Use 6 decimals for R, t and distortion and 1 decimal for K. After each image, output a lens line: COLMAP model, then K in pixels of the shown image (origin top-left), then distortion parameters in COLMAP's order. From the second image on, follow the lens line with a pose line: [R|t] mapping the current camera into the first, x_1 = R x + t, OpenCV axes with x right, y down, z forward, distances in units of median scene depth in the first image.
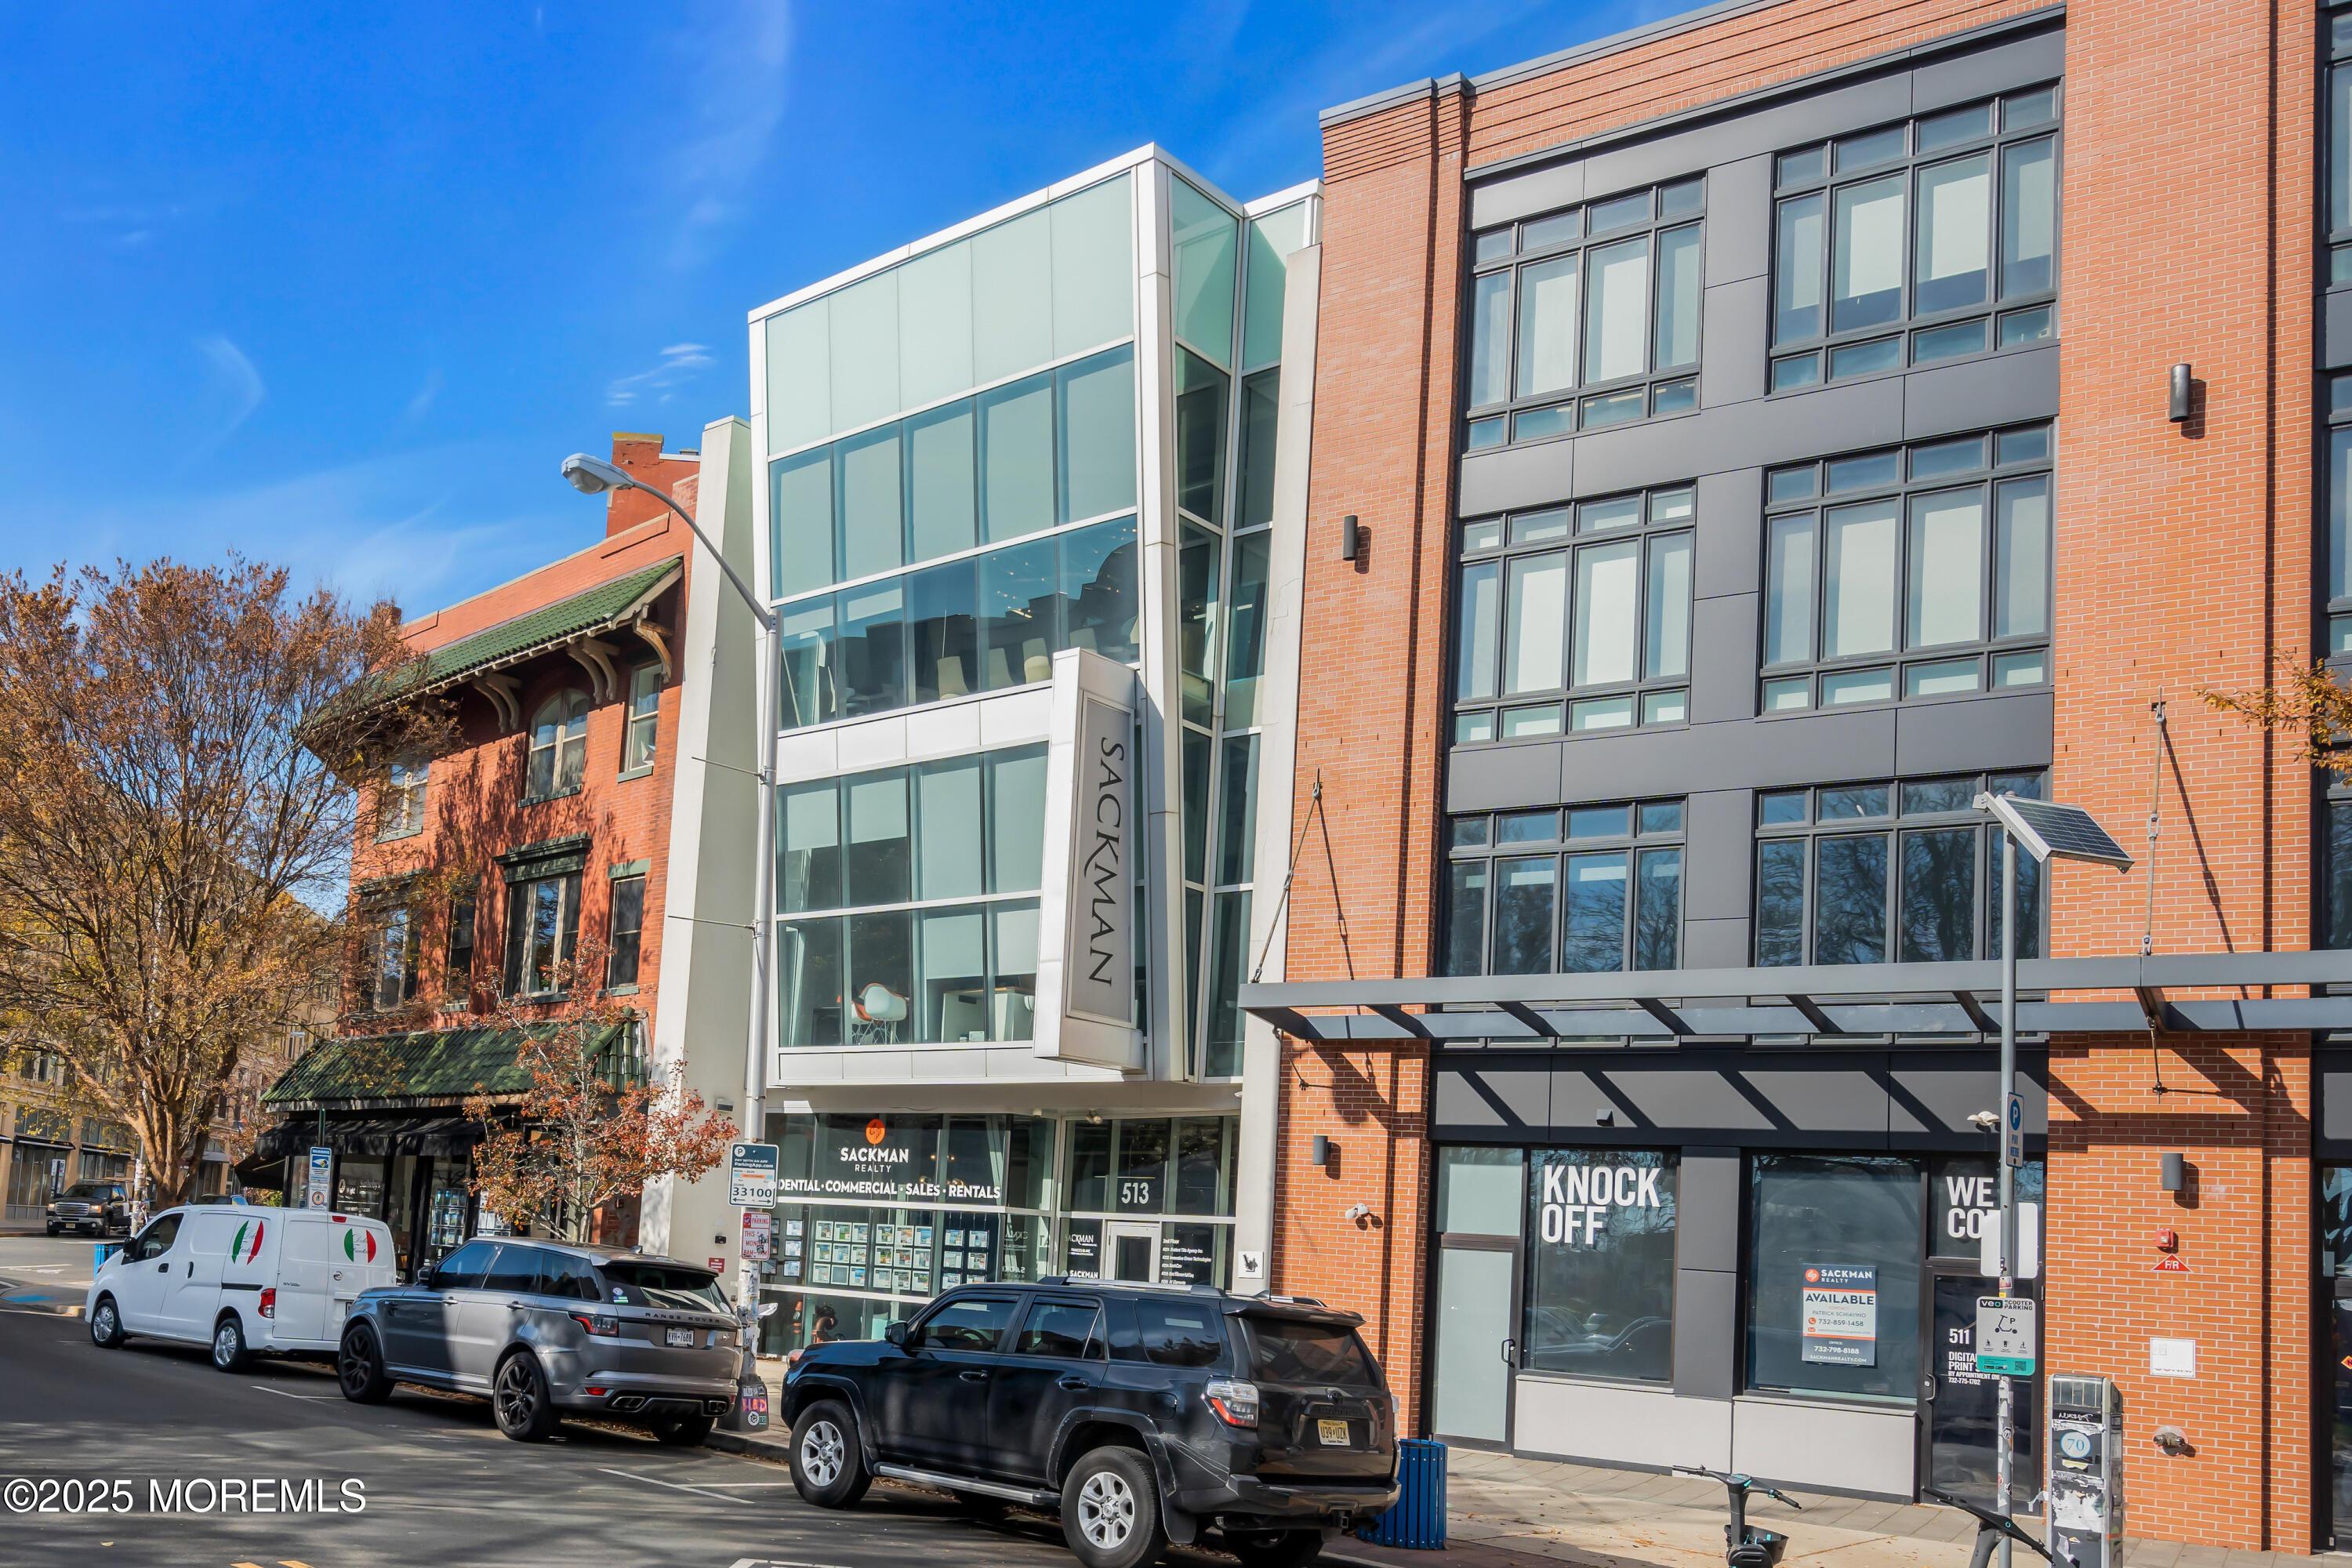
lens RADIAL K [[2024.2, 0, 825.7], [0, 2024.2, 1078.2], [0, 0, 1]] dist [0.004058, 0.007523]
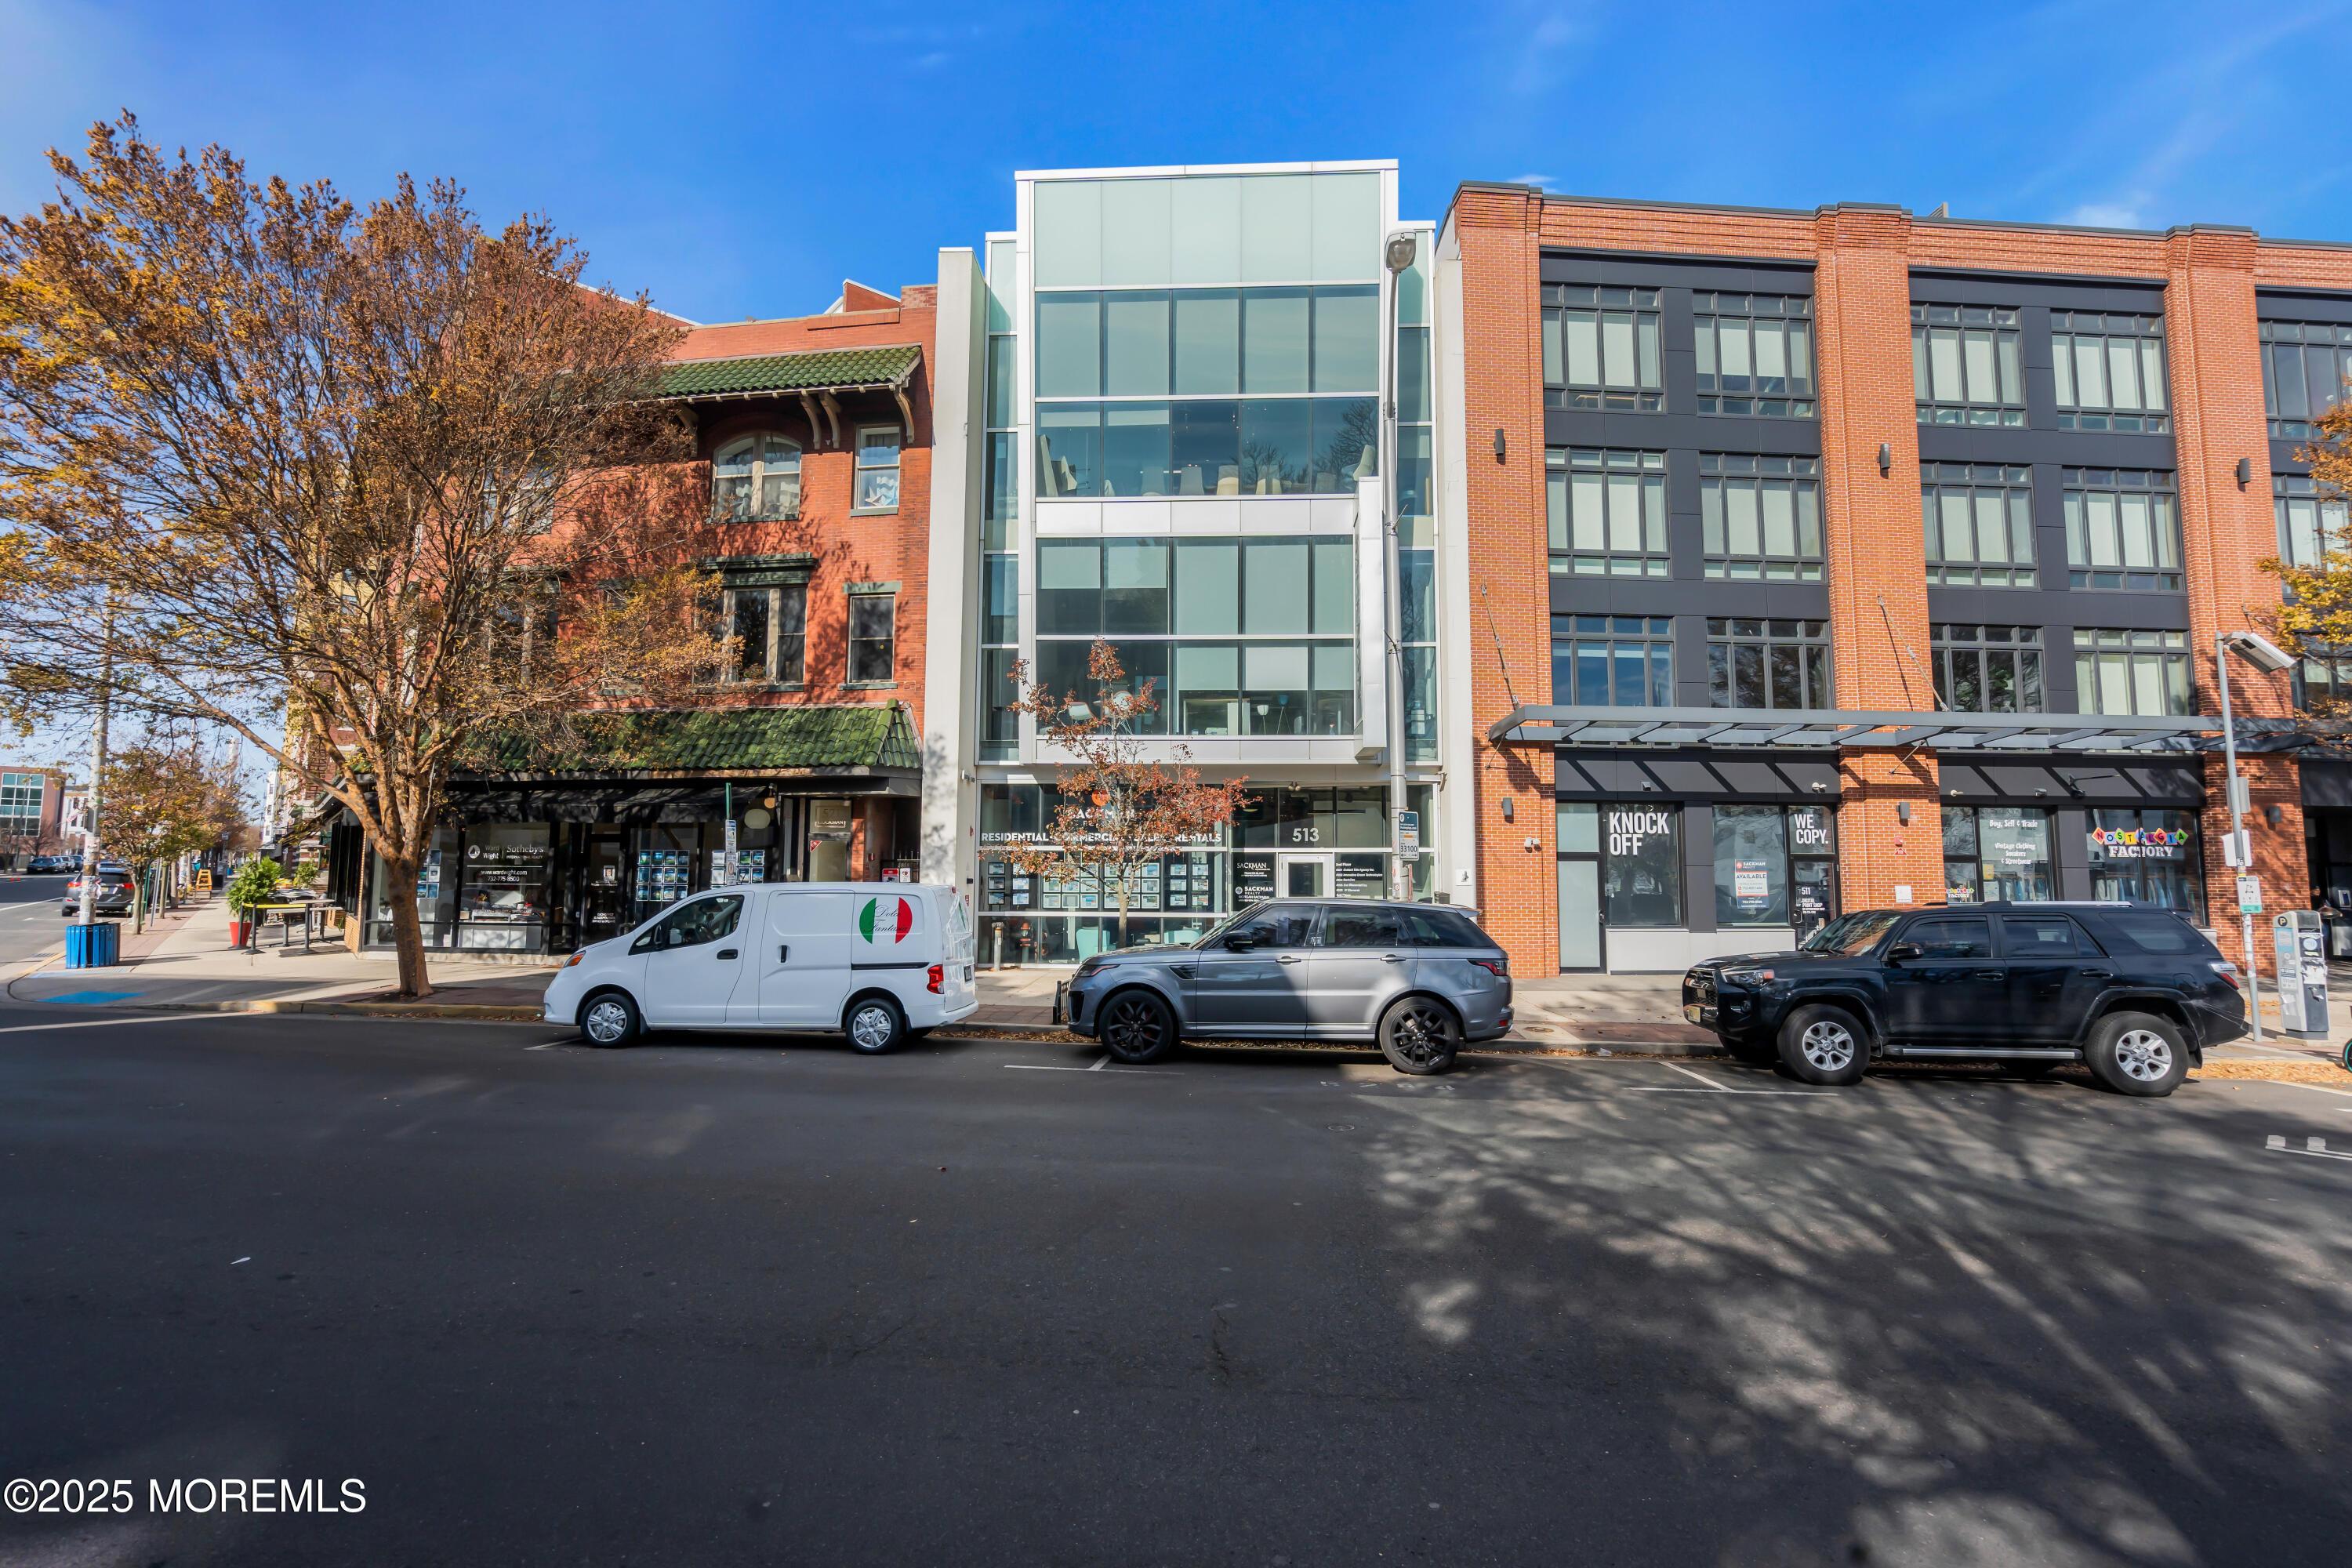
lens RADIAL K [[1054.9, 0, 1167.9], [0, 1054.9, 787.2], [0, 0, 1]] dist [-0.009650, 0.001355]
pose [[0.741058, -0.007974, 0.671394, -0.460033], [-0.011226, 0.999643, 0.024264, 0.001486], [-0.671347, -0.025518, 0.740703, 0.457829]]
